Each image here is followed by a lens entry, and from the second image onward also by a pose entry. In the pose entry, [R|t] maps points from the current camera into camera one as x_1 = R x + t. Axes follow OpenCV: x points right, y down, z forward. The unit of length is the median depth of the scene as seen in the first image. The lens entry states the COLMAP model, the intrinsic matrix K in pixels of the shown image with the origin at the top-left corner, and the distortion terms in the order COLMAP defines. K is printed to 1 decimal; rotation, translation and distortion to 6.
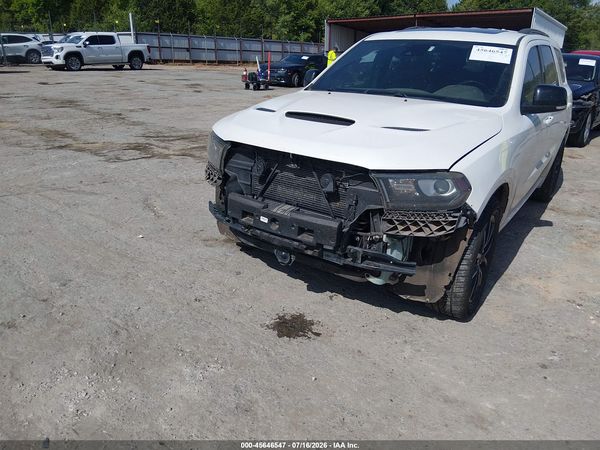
lens RADIAL K [[471.4, 0, 286.0], [0, 471.4, 212.9], [0, 0, 1]] dist [0.128771, -0.200406]
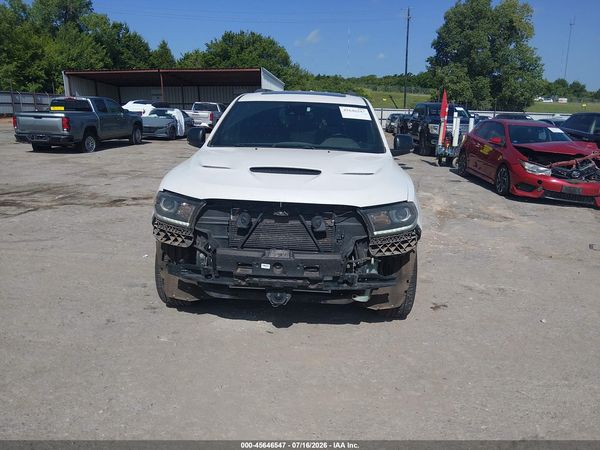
lens RADIAL K [[471.4, 0, 286.0], [0, 471.4, 212.9], [0, 0, 1]] dist [0.128771, -0.200406]
pose [[0.852354, -0.125606, 0.507657, -0.058010], [0.173975, 0.983542, -0.048753, -0.004827], [-0.493178, 0.129875, 0.860179, 0.003088]]
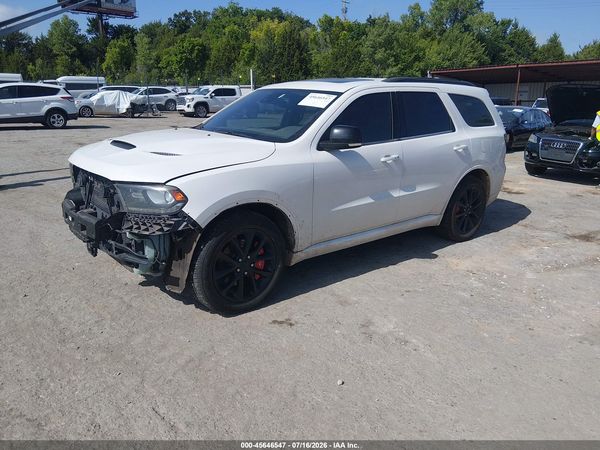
lens RADIAL K [[453.2, 0, 300.0], [0, 453.2, 225.0], [0, 0, 1]] dist [0.115303, -0.189251]
pose [[0.966073, 0.068061, -0.249142, 0.094914], [-0.083394, 0.995185, -0.051500, 0.005144], [0.244437, 0.070530, 0.967097, -0.010636]]
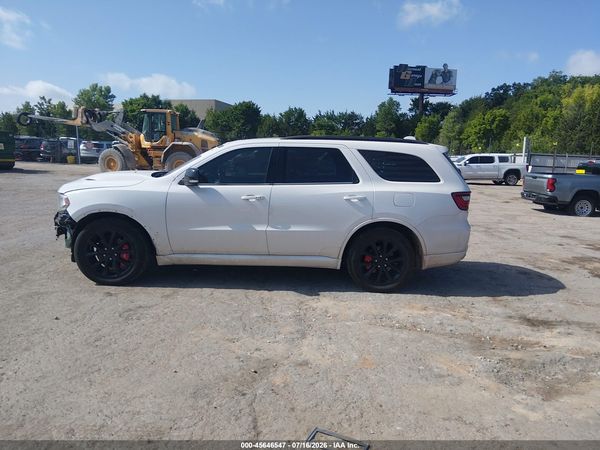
lens RADIAL K [[453.2, 0, 300.0], [0, 453.2, 225.0], [0, 0, 1]] dist [0.115303, -0.189251]
pose [[0.593433, 0.115827, -0.796505, 0.263134], [-0.281579, 0.956935, -0.070633, -0.010526], [0.754023, 0.266195, 0.600491, 0.054922]]
